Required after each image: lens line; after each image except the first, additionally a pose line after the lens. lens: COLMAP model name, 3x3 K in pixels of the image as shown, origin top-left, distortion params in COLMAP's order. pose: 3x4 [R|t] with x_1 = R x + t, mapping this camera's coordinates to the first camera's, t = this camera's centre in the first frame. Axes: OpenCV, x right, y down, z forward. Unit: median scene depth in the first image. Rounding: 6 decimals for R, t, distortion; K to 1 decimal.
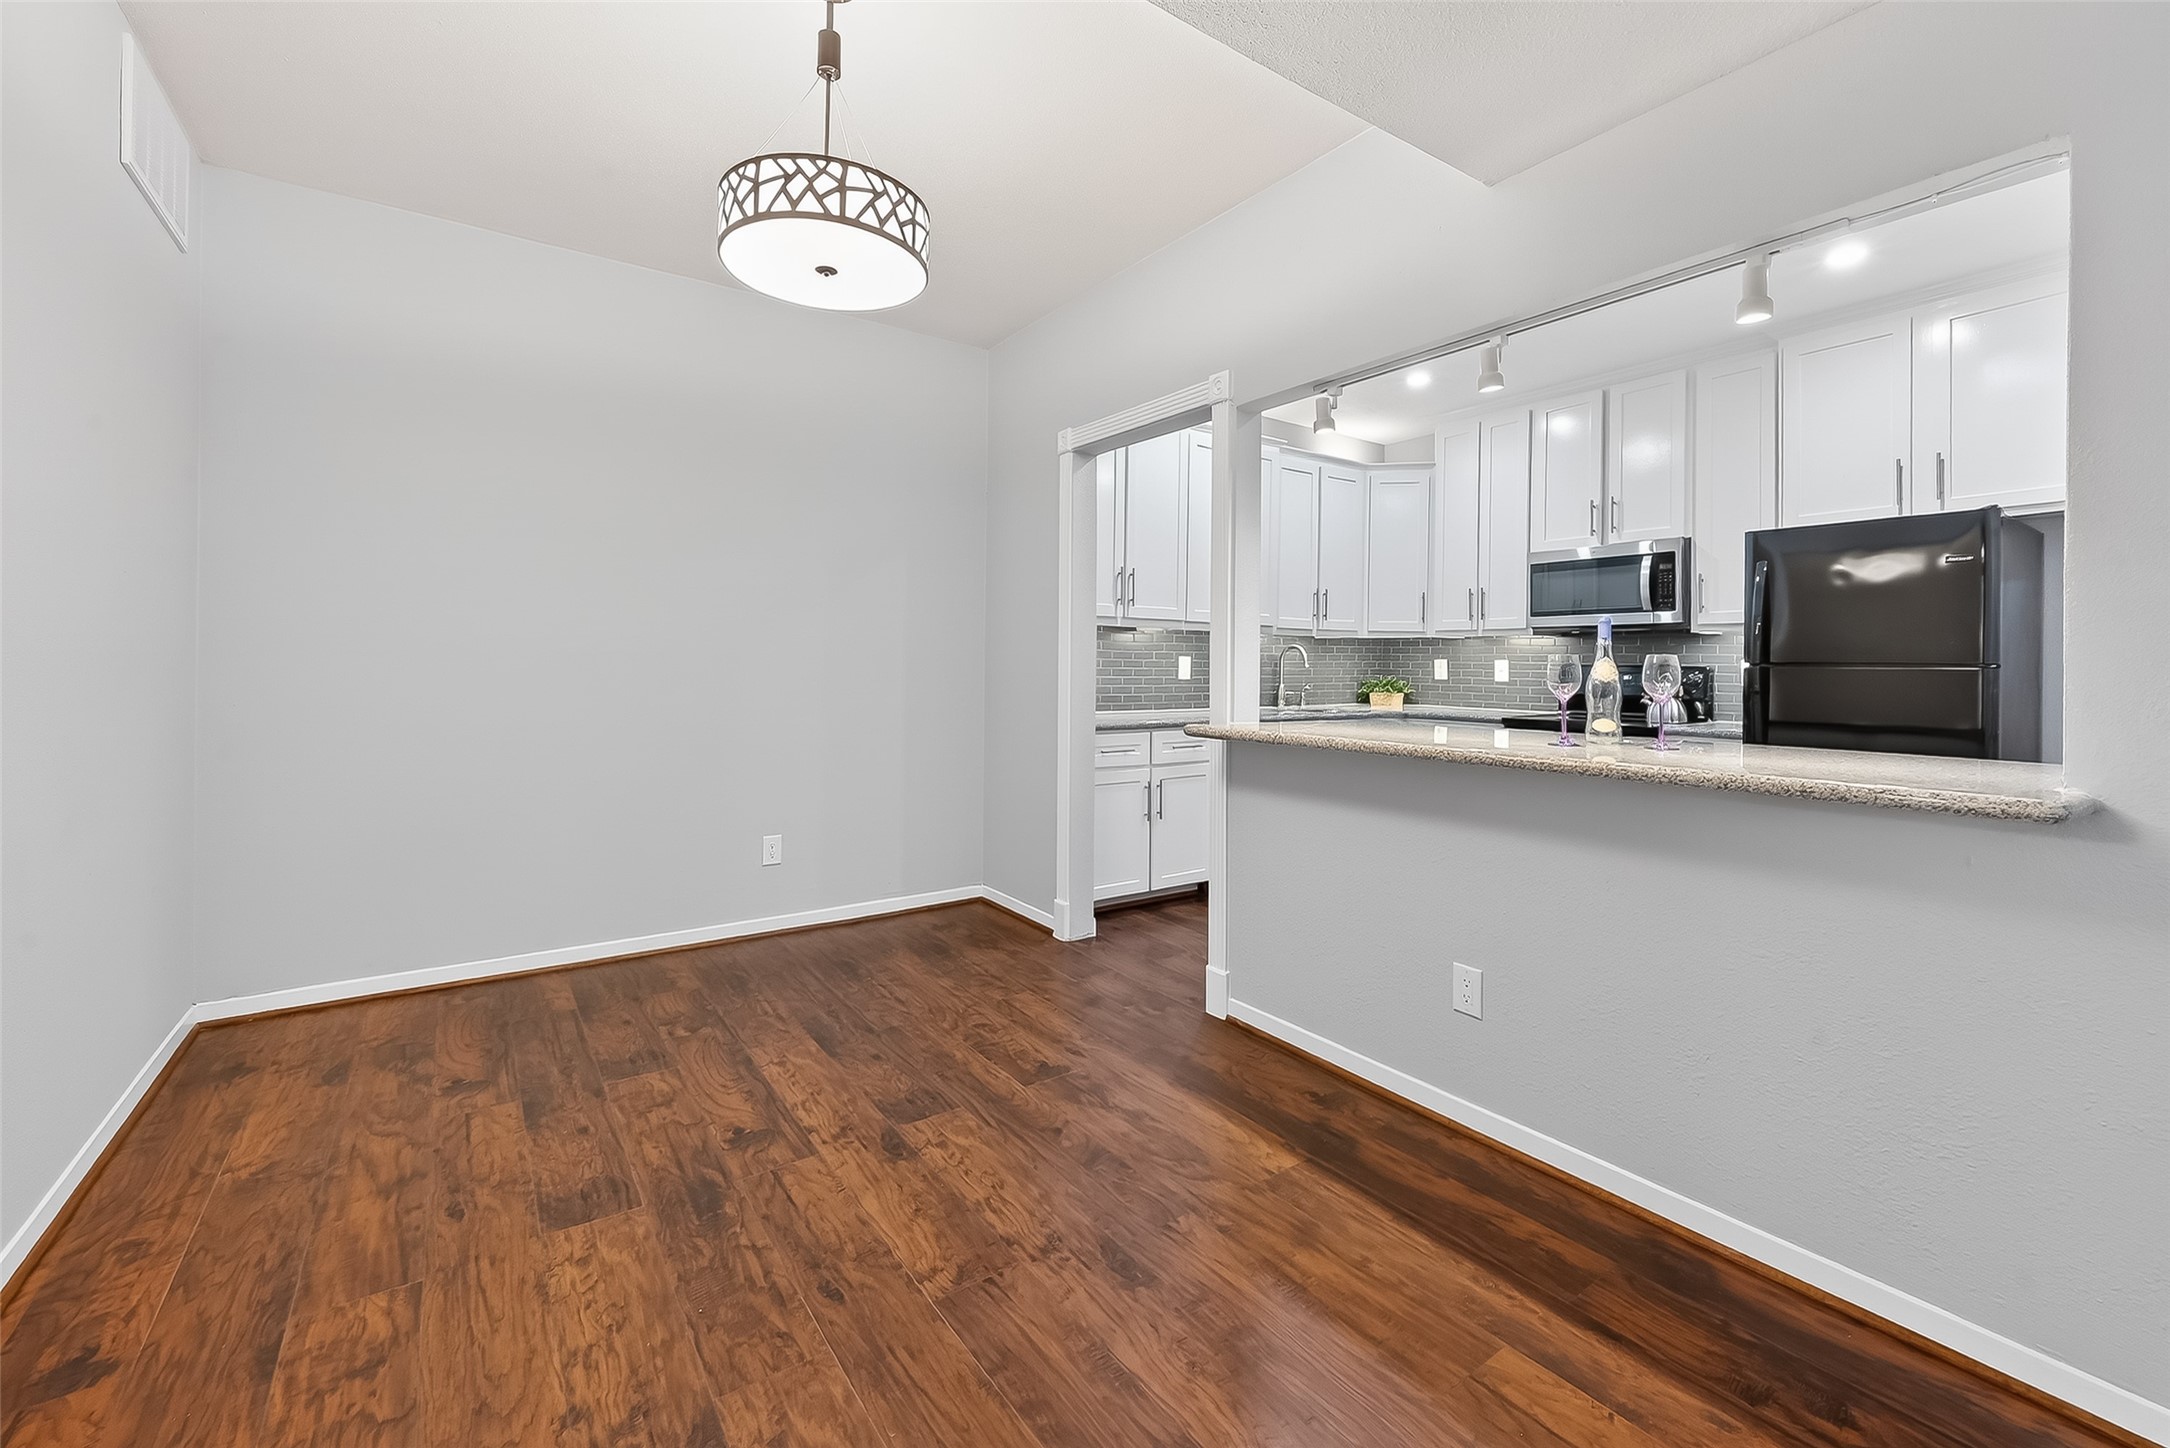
lens RADIAL K [[890.2, 0, 1088.6], [0, 890.2, 666.4], [0, 0, 1]] dist [0.000431, 0.000082]
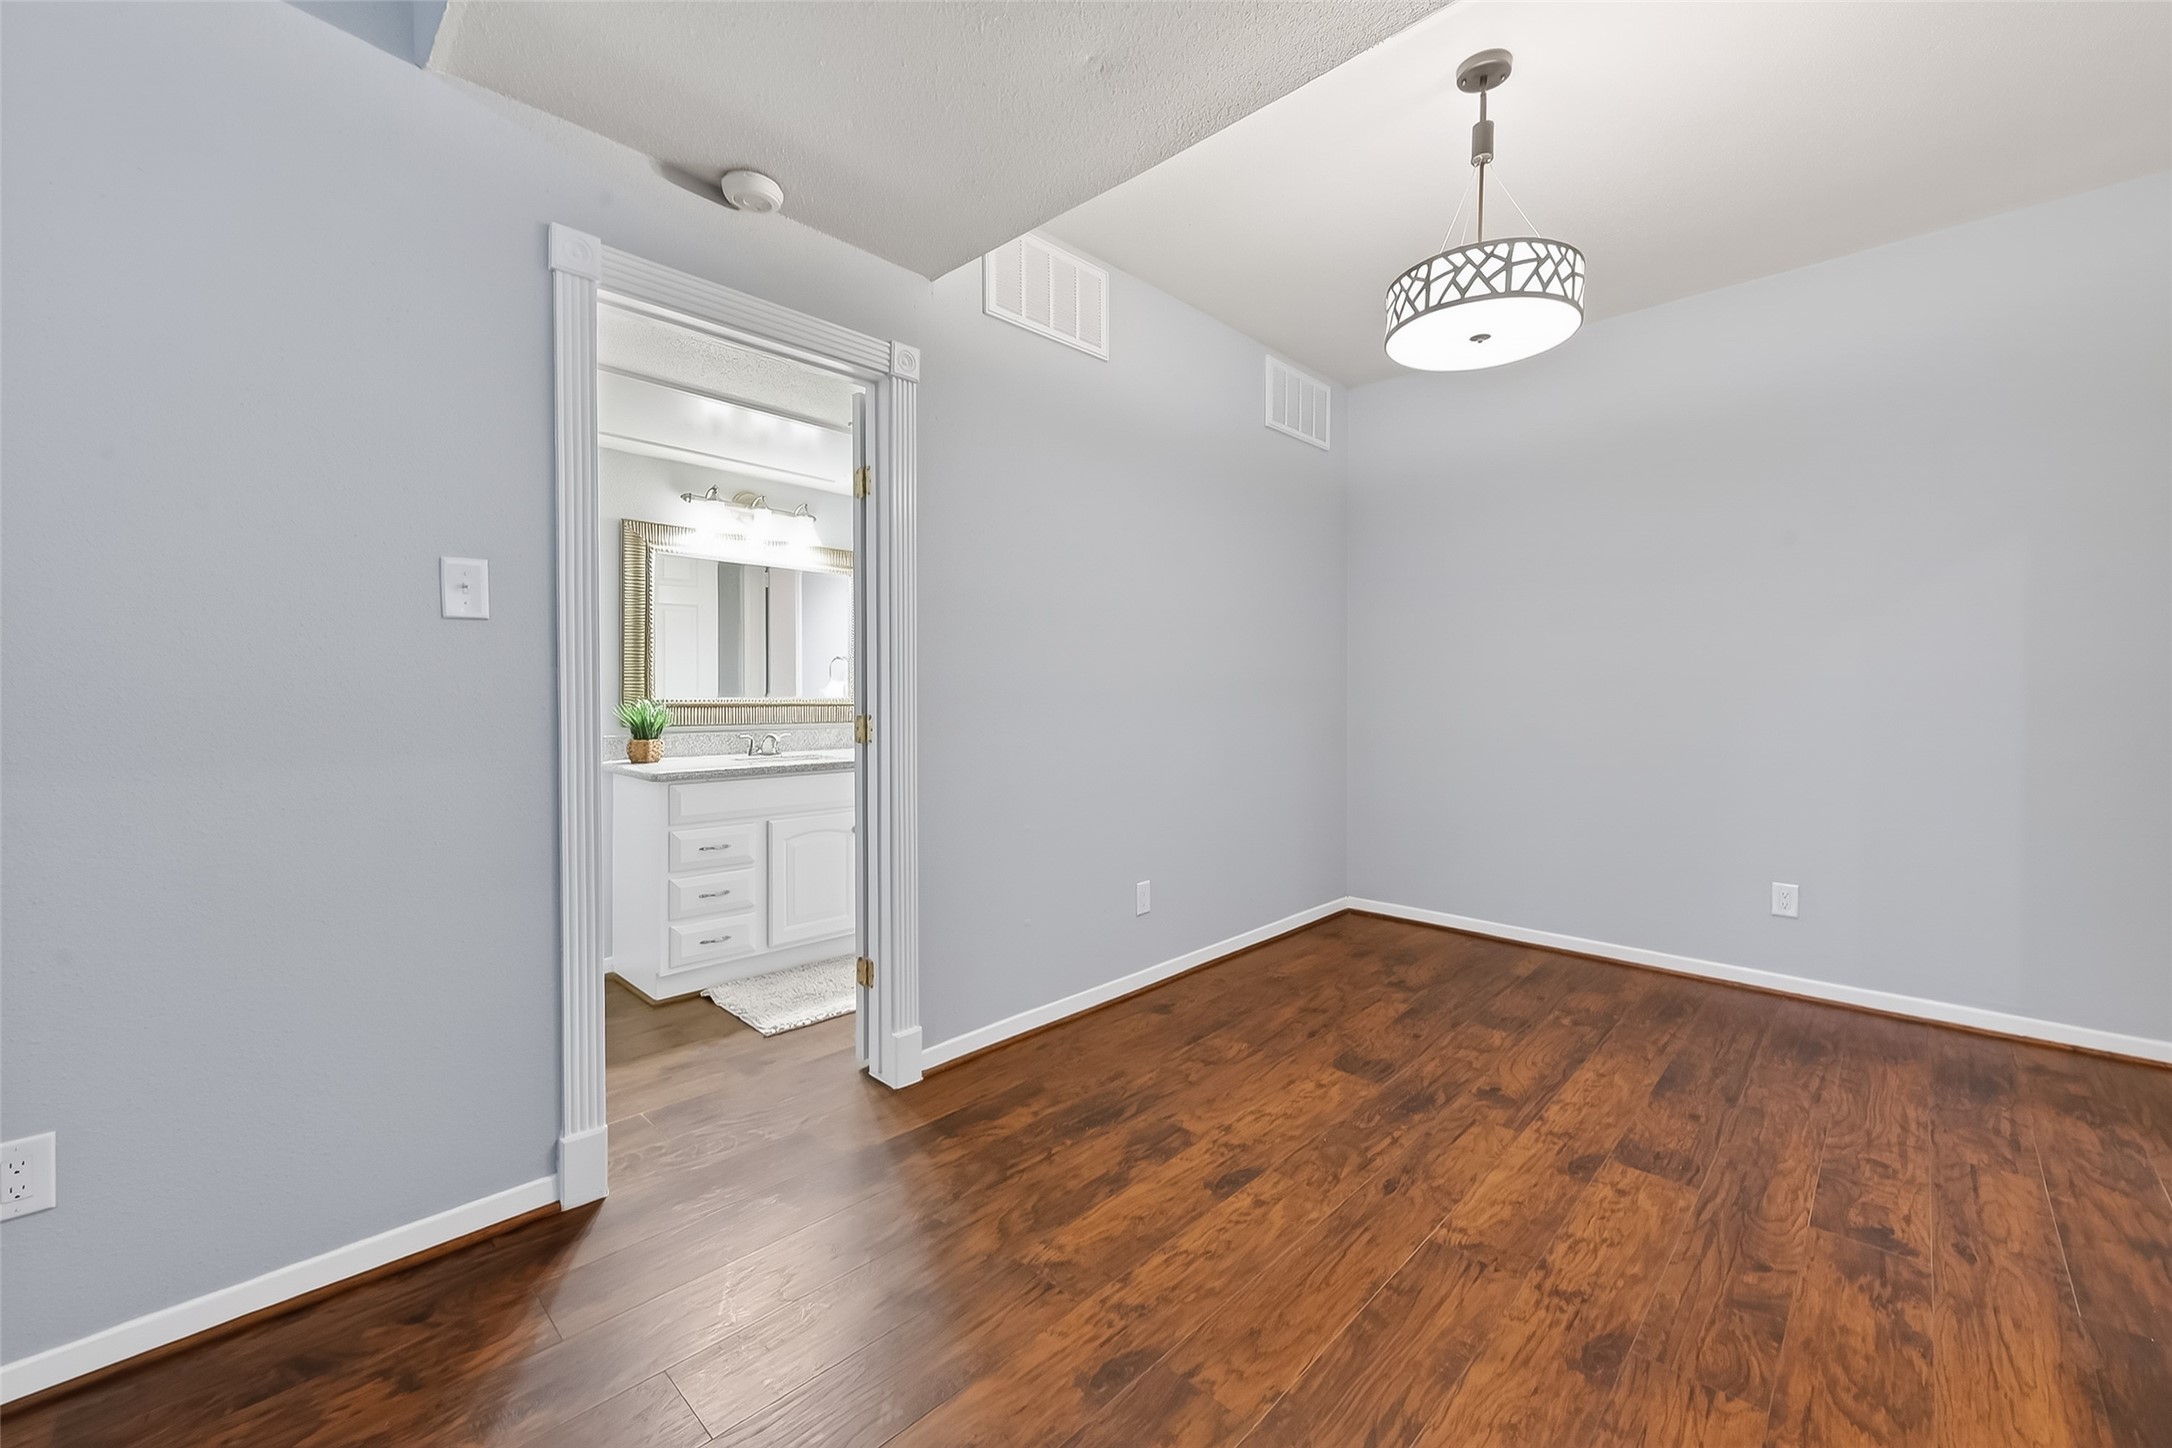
lens RADIAL K [[878.1, 0, 1081.0], [0, 878.1, 709.0], [0, 0, 1]] dist [-0.000832, -0.000024]
pose [[0.184862, 0.012275, -0.982688, 0.716011], [-0.002291, 0.999925, 0.012059, 0.016917], [0.982762, 0.000022, 0.184876, 0.298079]]
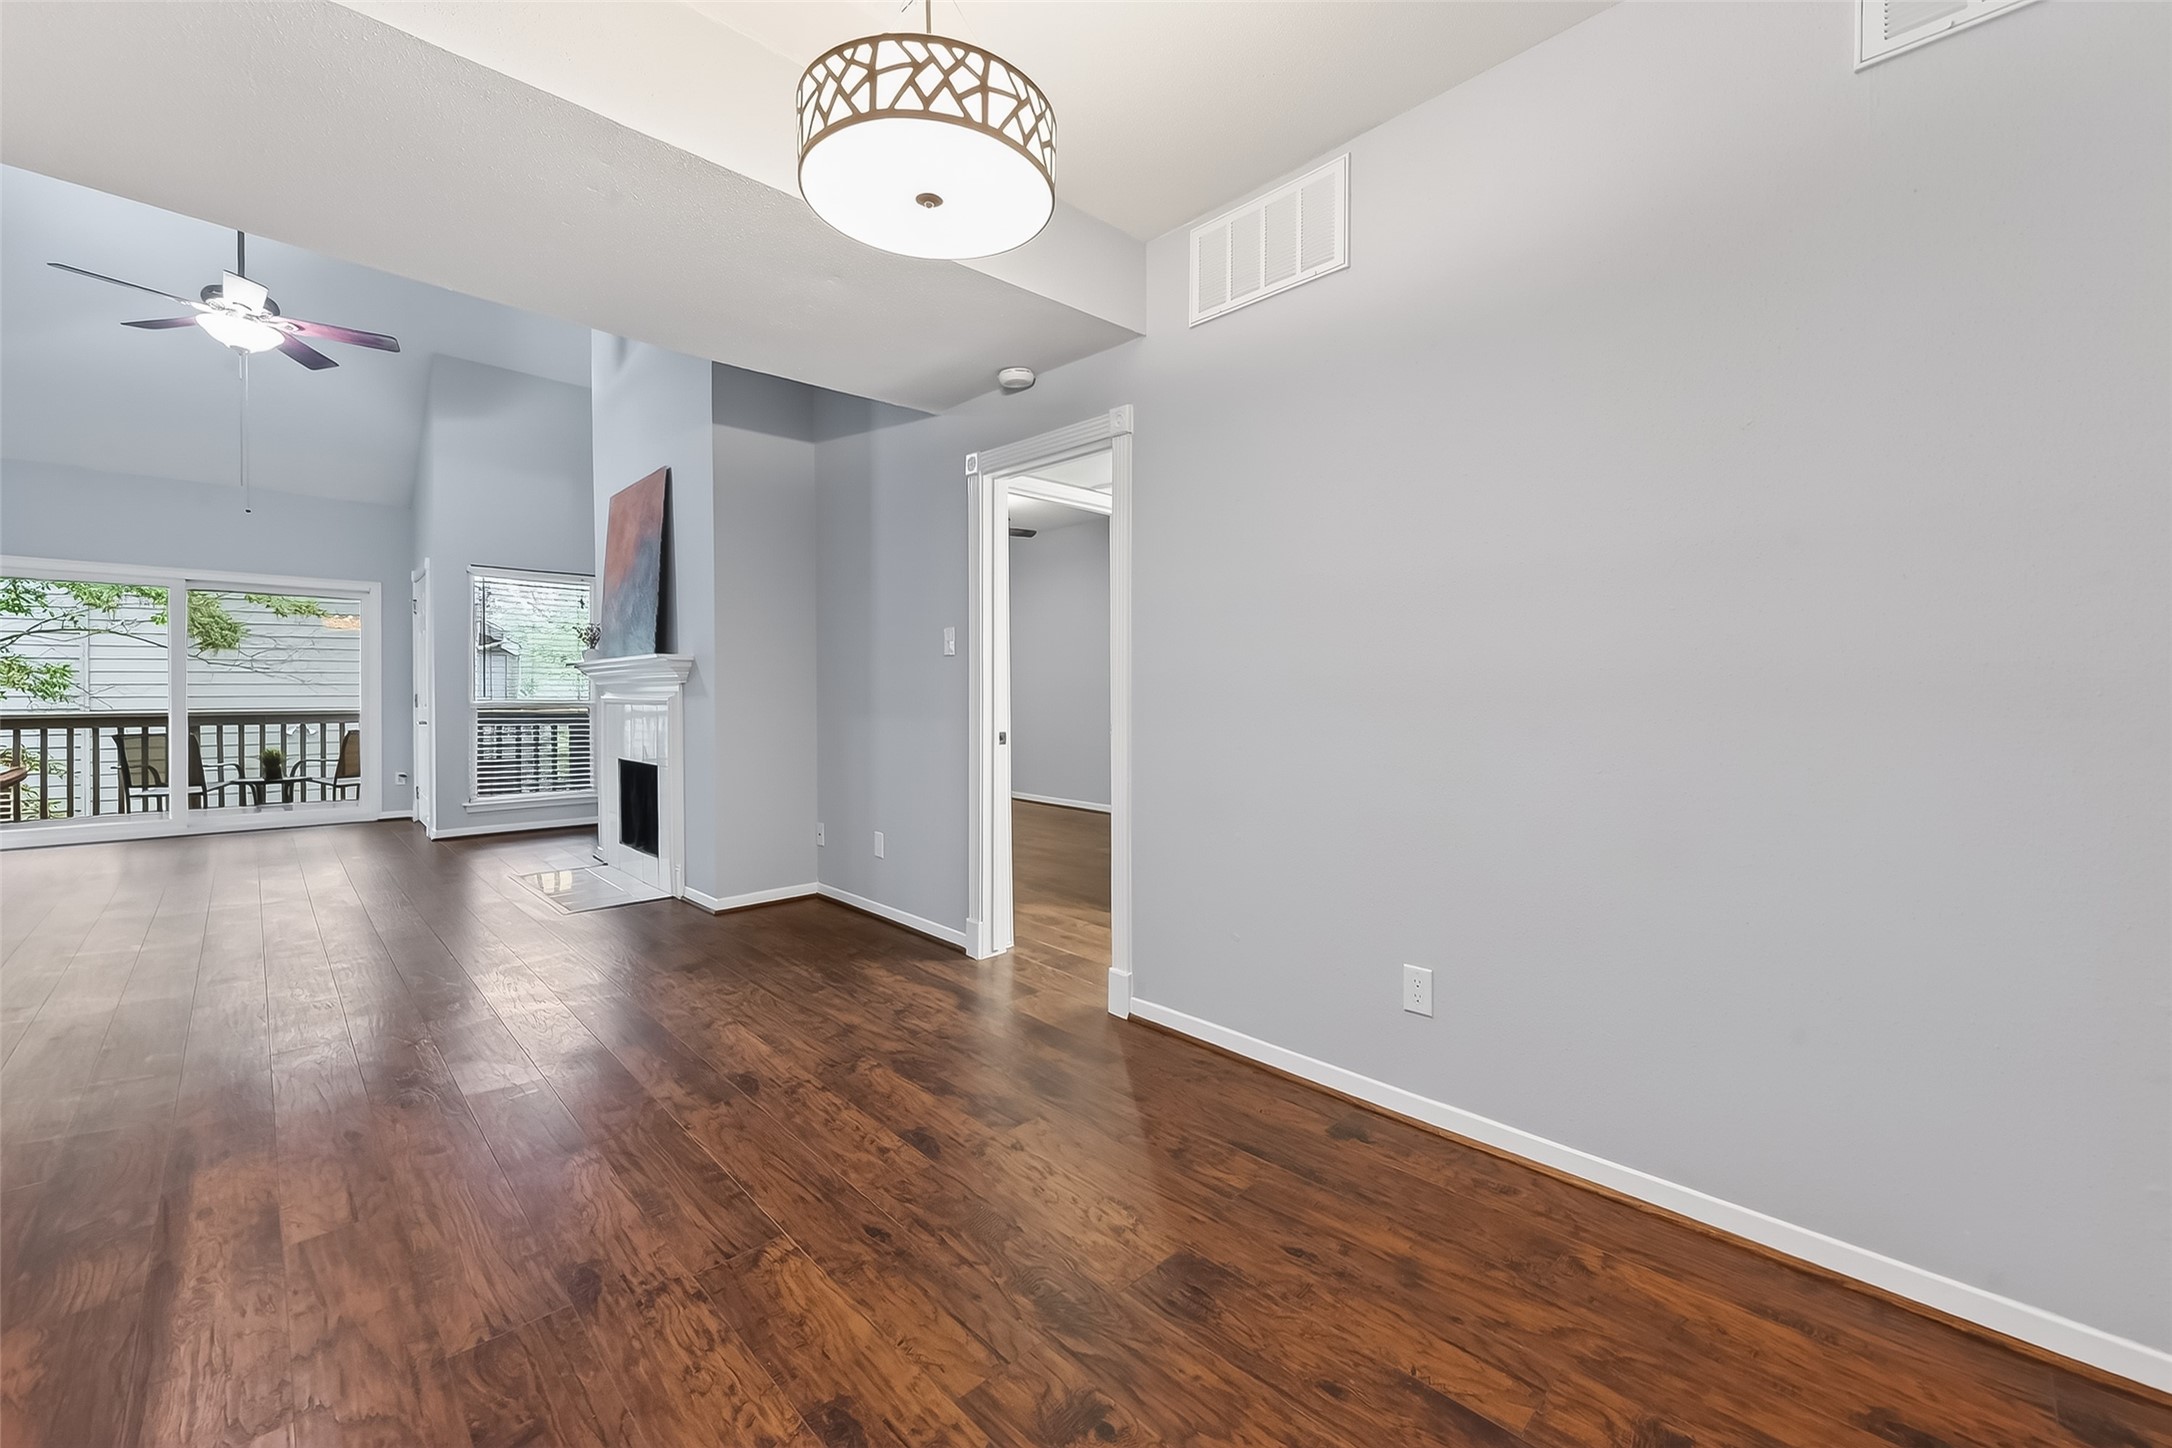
lens RADIAL K [[878.1, 0, 1081.0], [0, 878.1, 709.0], [0, 0, 1]] dist [-0.000832, -0.000024]
pose [[-0.990338, -0.004762, -0.138593, -0.333432], [-0.008642, 0.999587, 0.027407, 0.003738], [0.138405, 0.028340, -0.989970, 1.825542]]
